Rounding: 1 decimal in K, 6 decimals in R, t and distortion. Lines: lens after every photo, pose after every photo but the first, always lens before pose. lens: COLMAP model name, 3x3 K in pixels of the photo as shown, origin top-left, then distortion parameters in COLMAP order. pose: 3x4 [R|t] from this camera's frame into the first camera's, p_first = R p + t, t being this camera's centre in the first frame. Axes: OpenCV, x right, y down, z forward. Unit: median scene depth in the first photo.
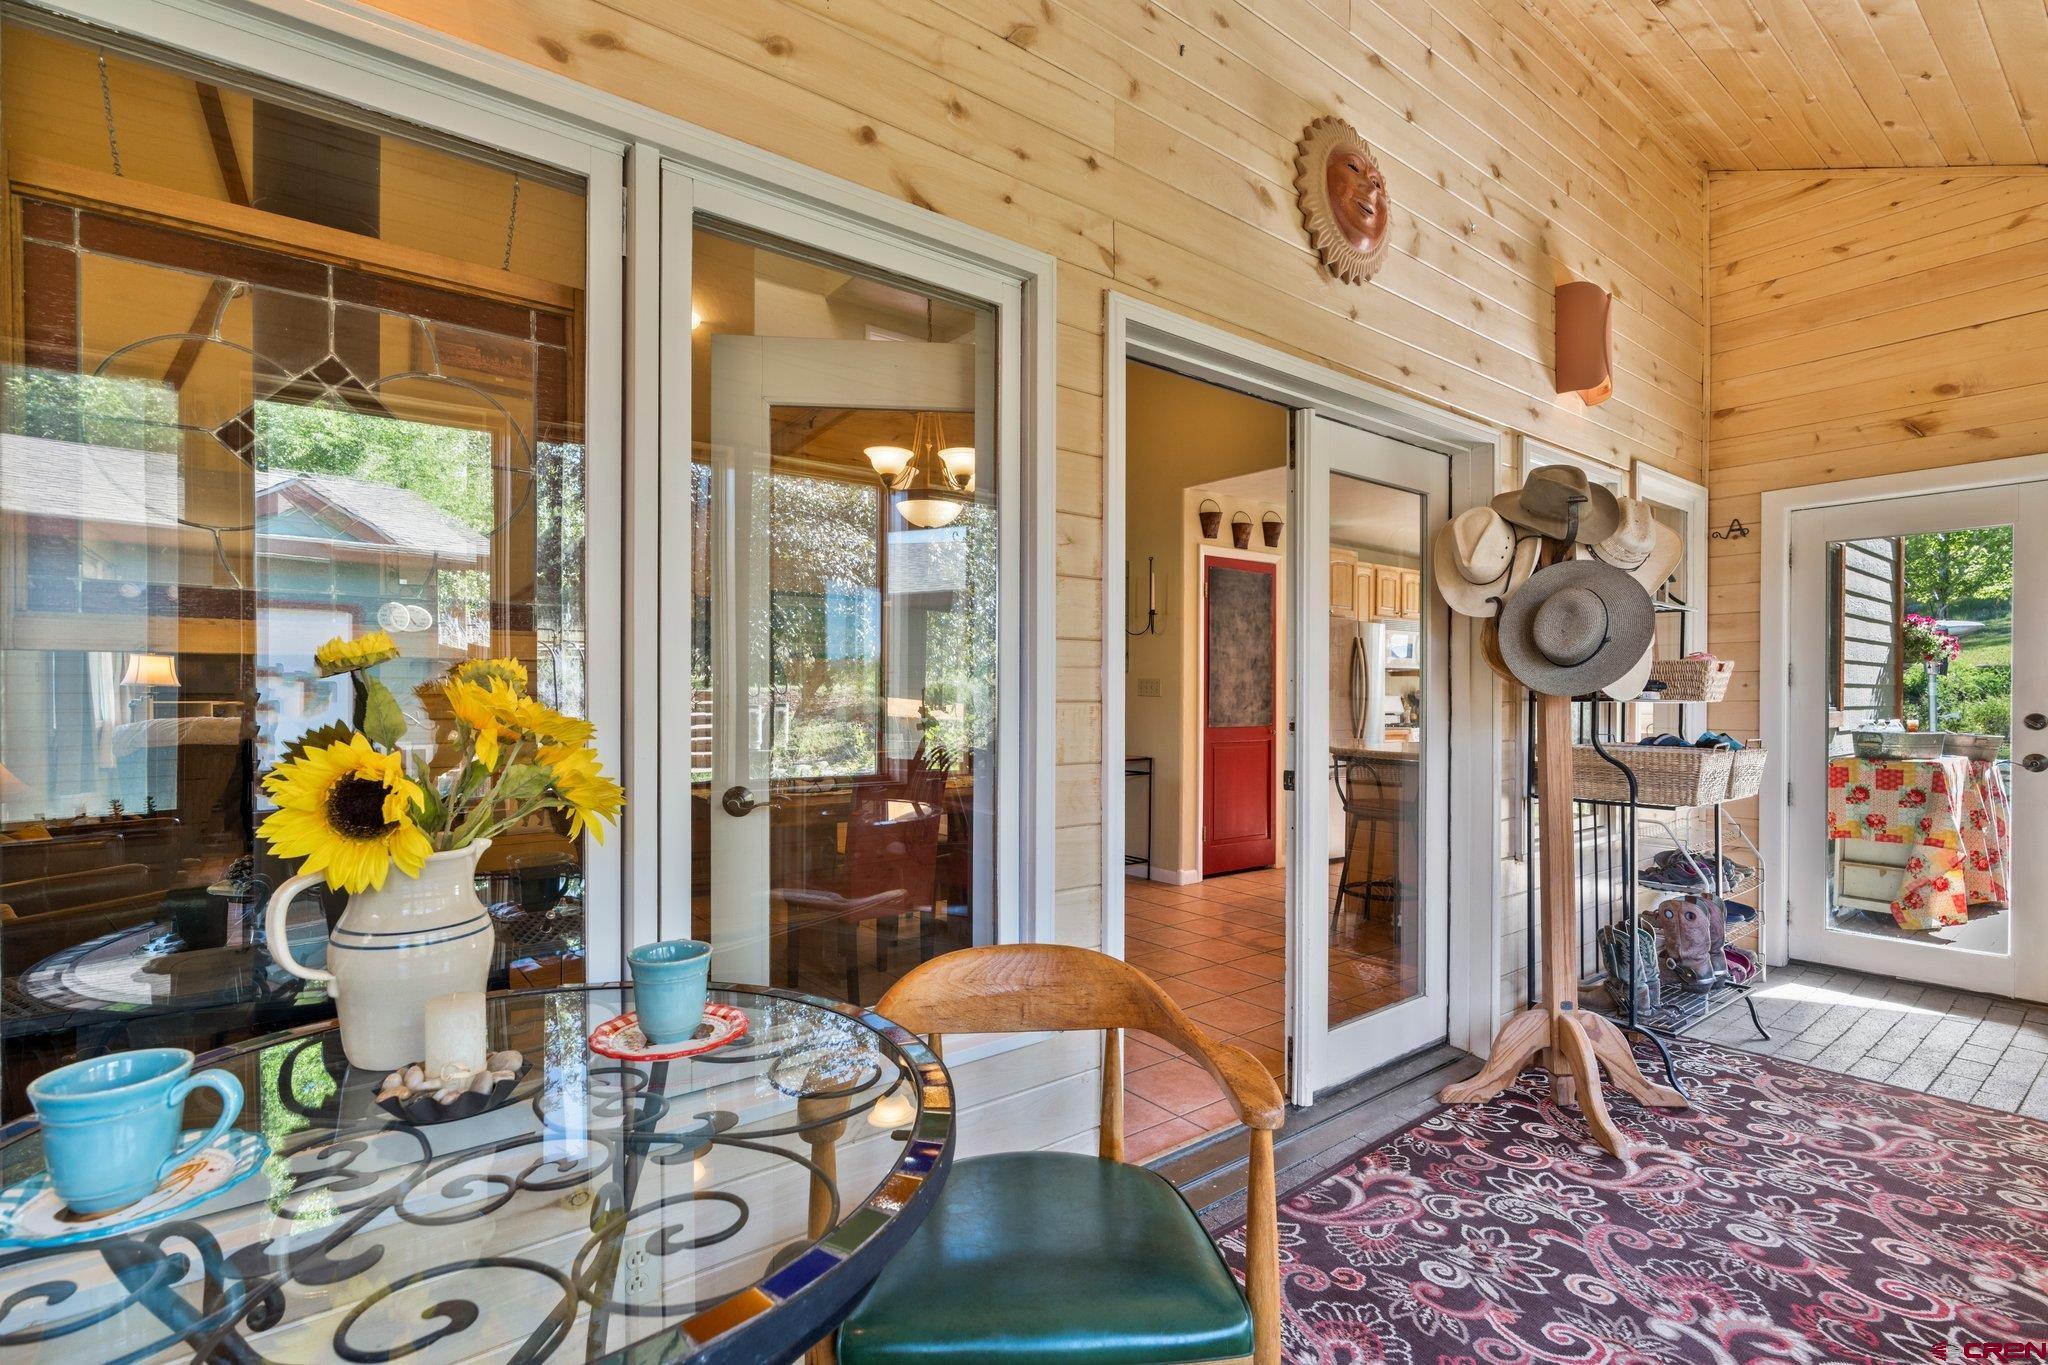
lens RADIAL K [[942.5, 0, 1023.4], [0, 942.5, 685.5], [0, 0, 1]] dist [-0.005342, 0.000174]
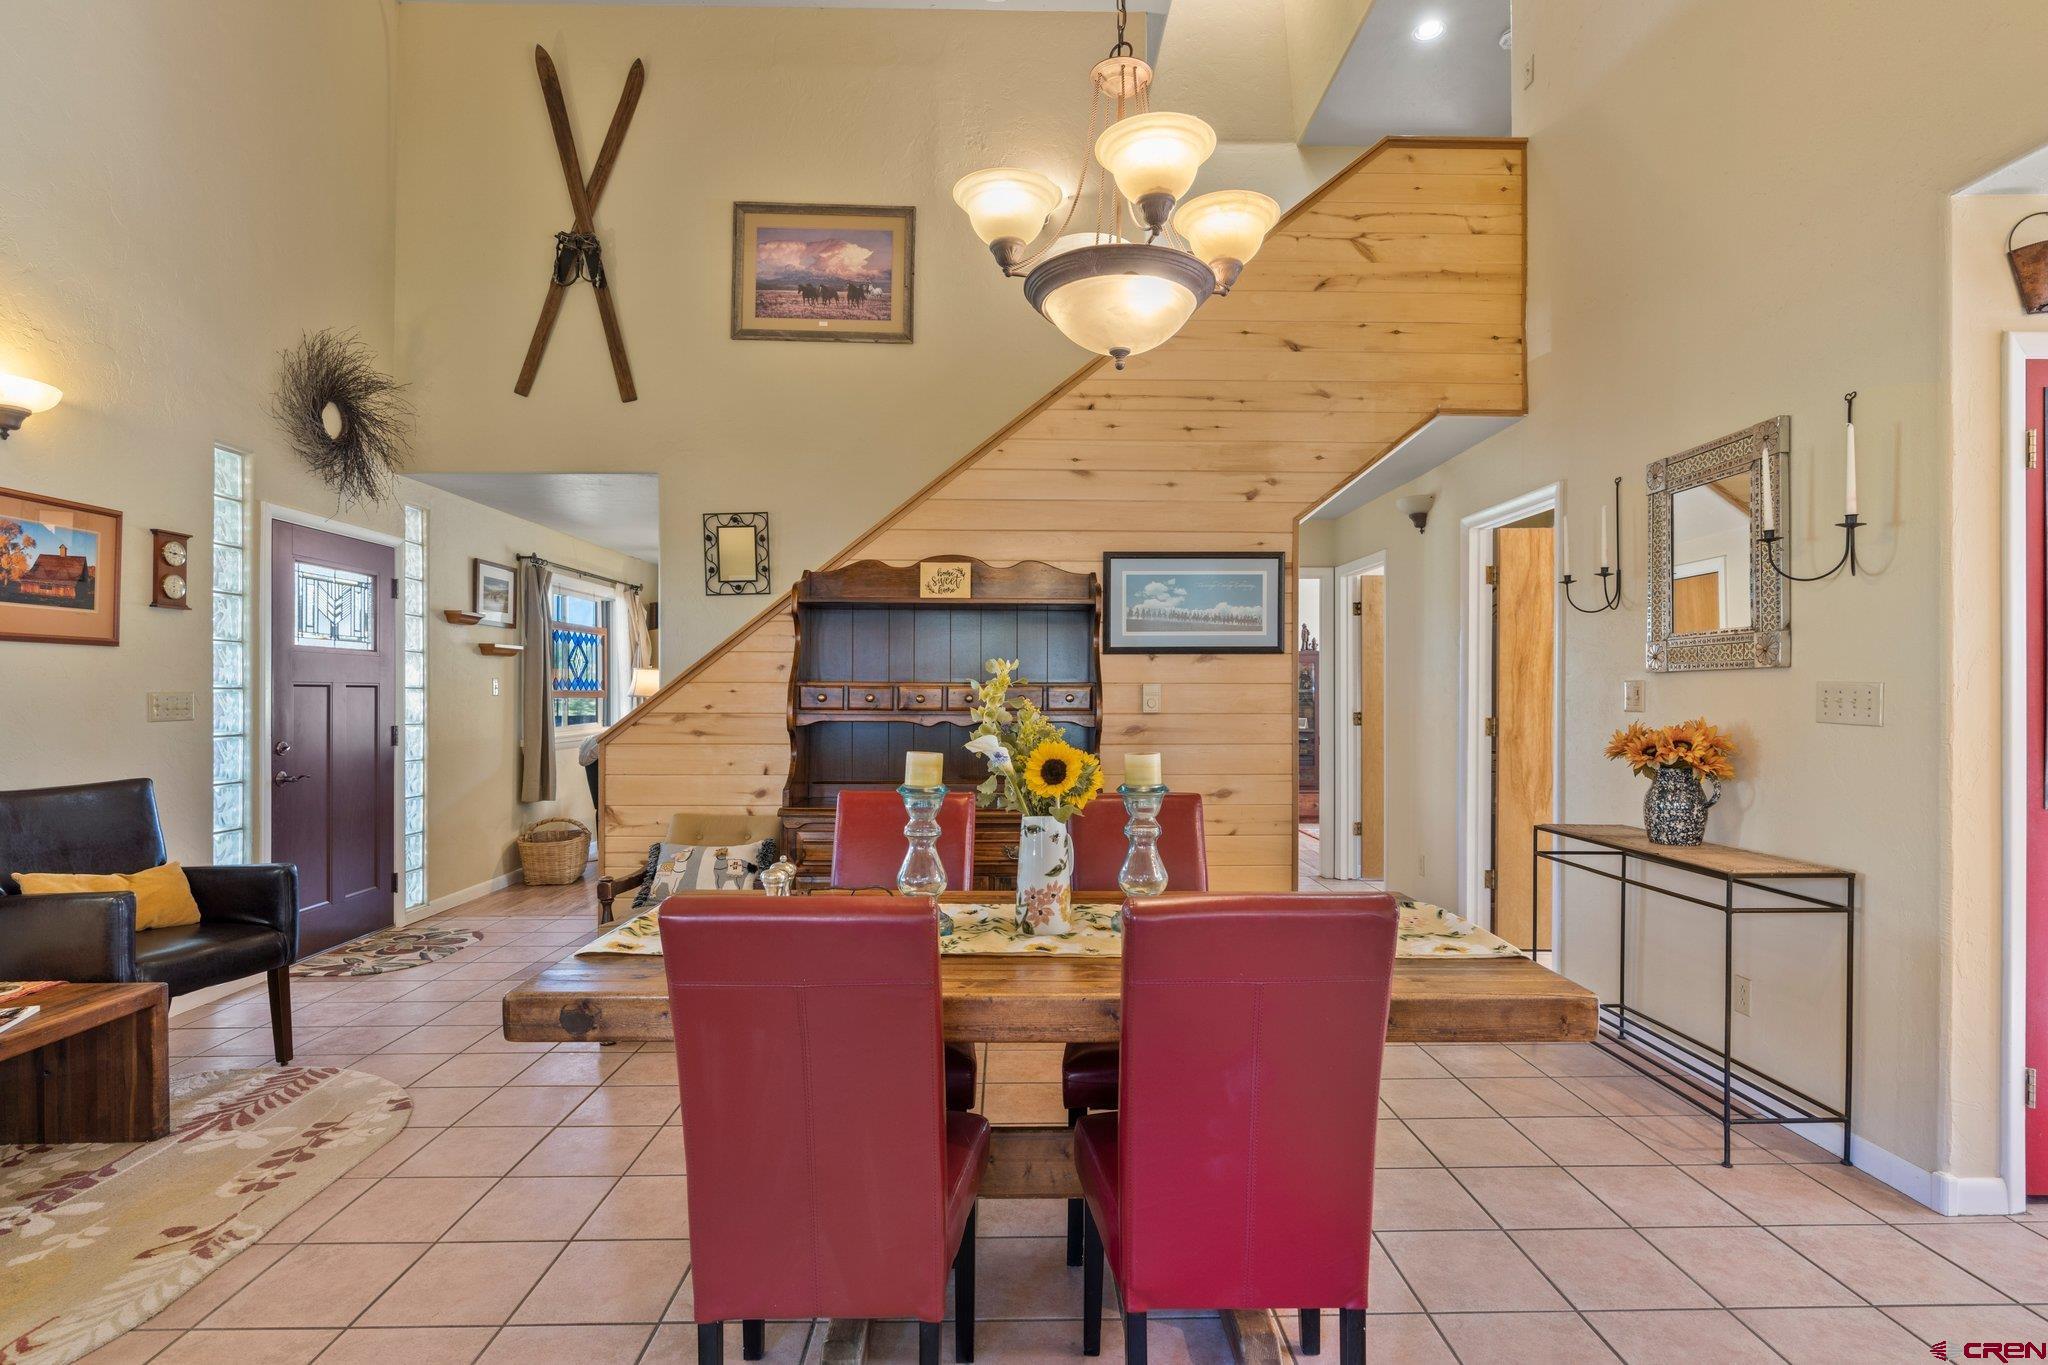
lens RADIAL K [[1006.6, 0, 1026.6], [0, 1006.6, 686.6], [0, 0, 1]] dist [-0.003994, -0.000270]
pose [[0.803203, -0.006047, -0.595674, 0.105401], [0.001618, 0.999967, -0.007970, -0.002506], [0.595703, 0.005438, 0.803187, 0.422839]]
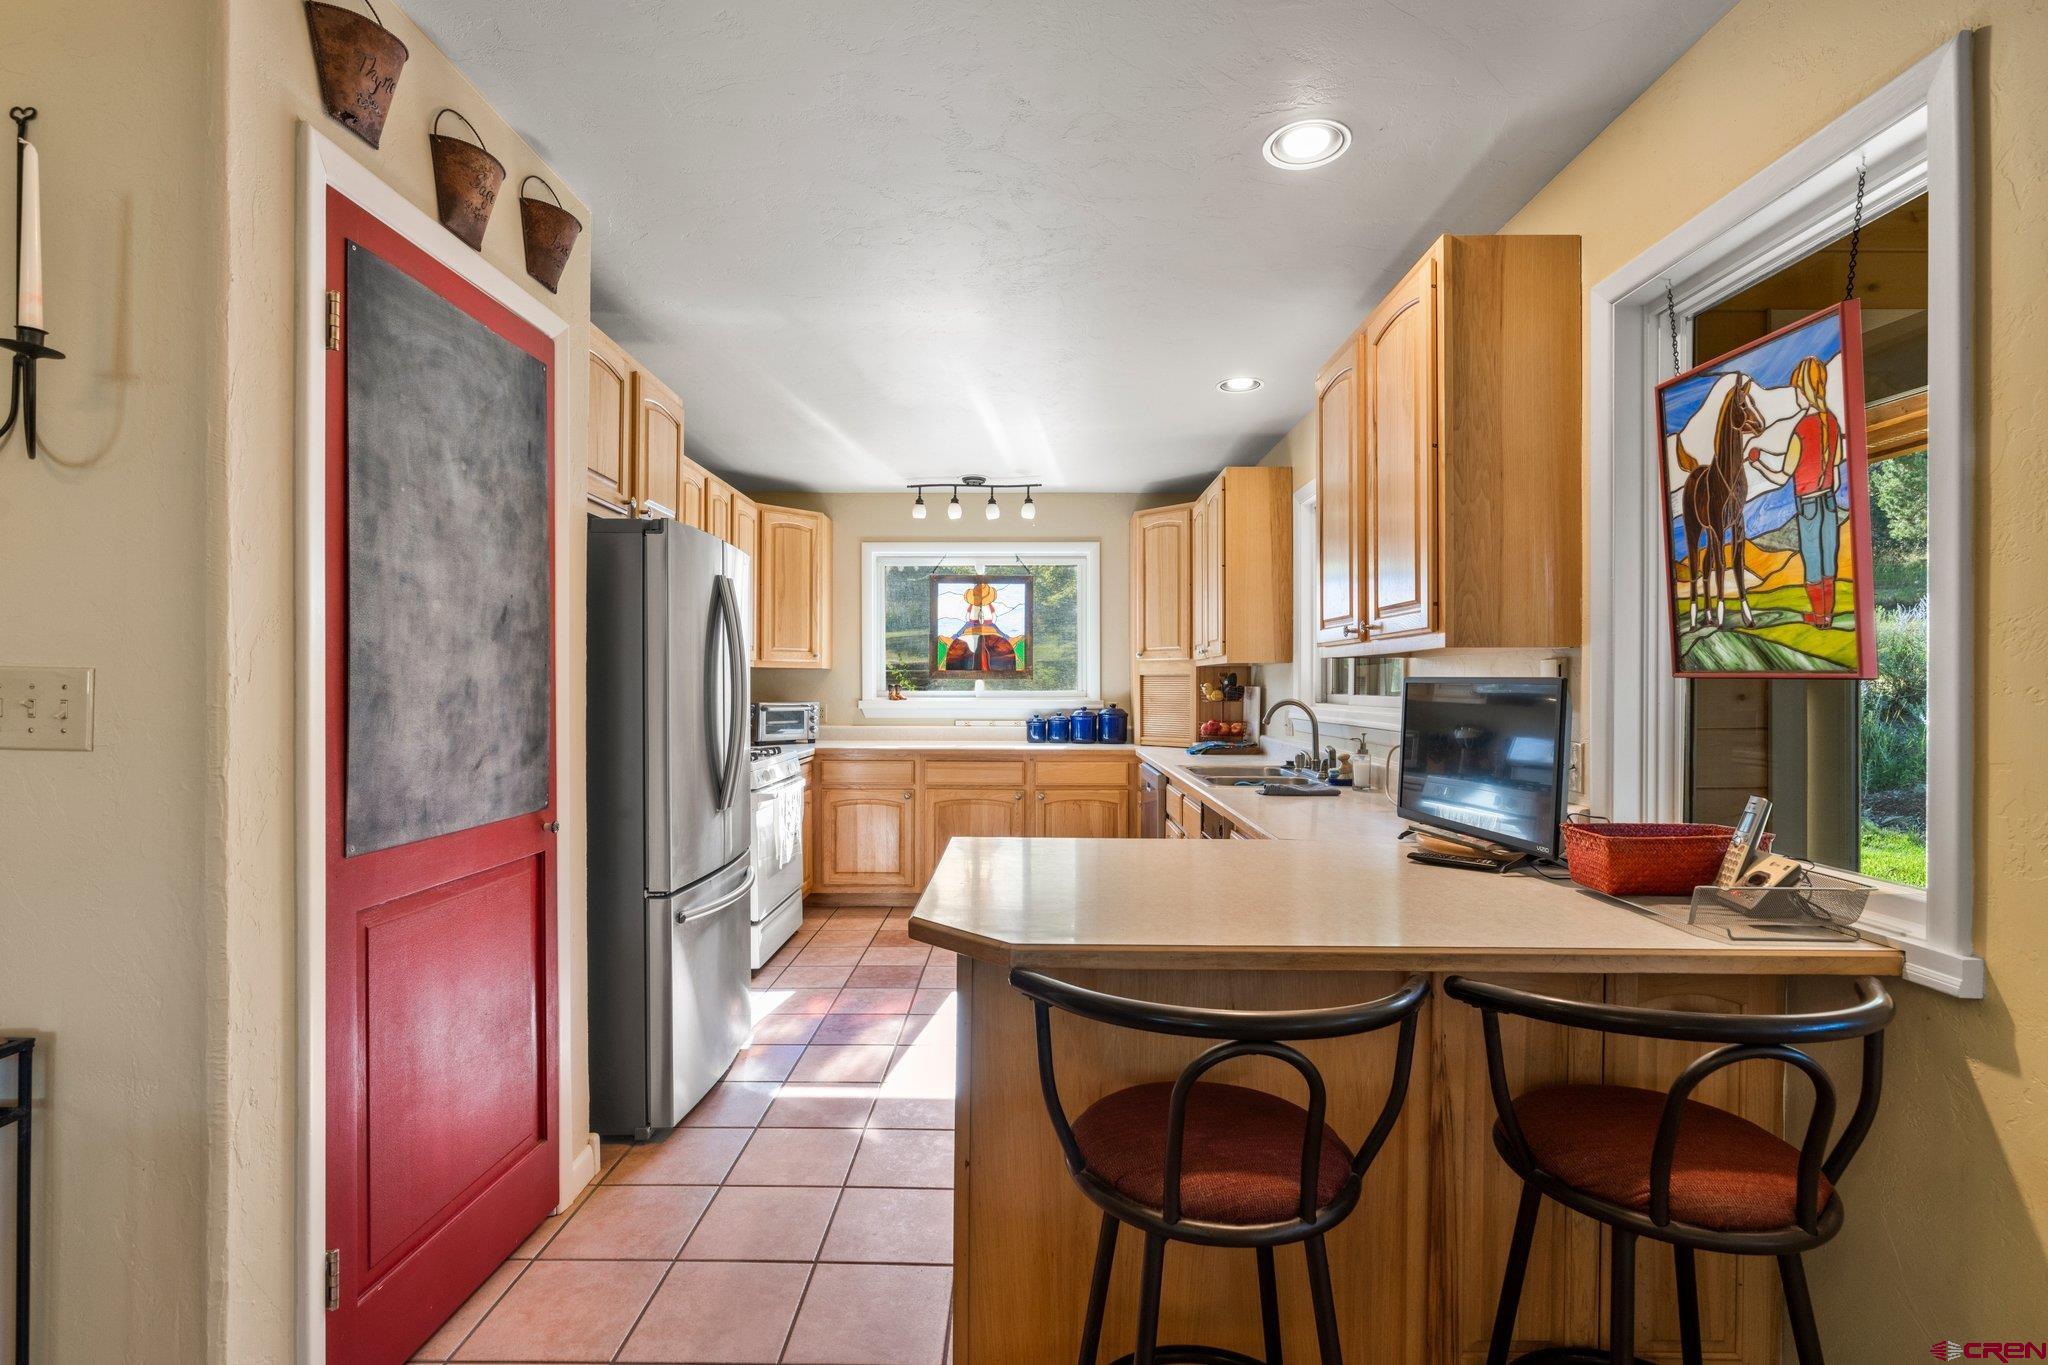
lens RADIAL K [[942.5, 0, 1034.3], [0, 942.5, 684.9], [0, 0, 1]] dist [-0.005342, 0.000174]
pose [[0.611651, -0.005877, 0.791106, 0.106026], [0.001635, 0.999980, 0.006165, -0.004227], [-0.791126, -0.002478, 0.611648, 0.678509]]
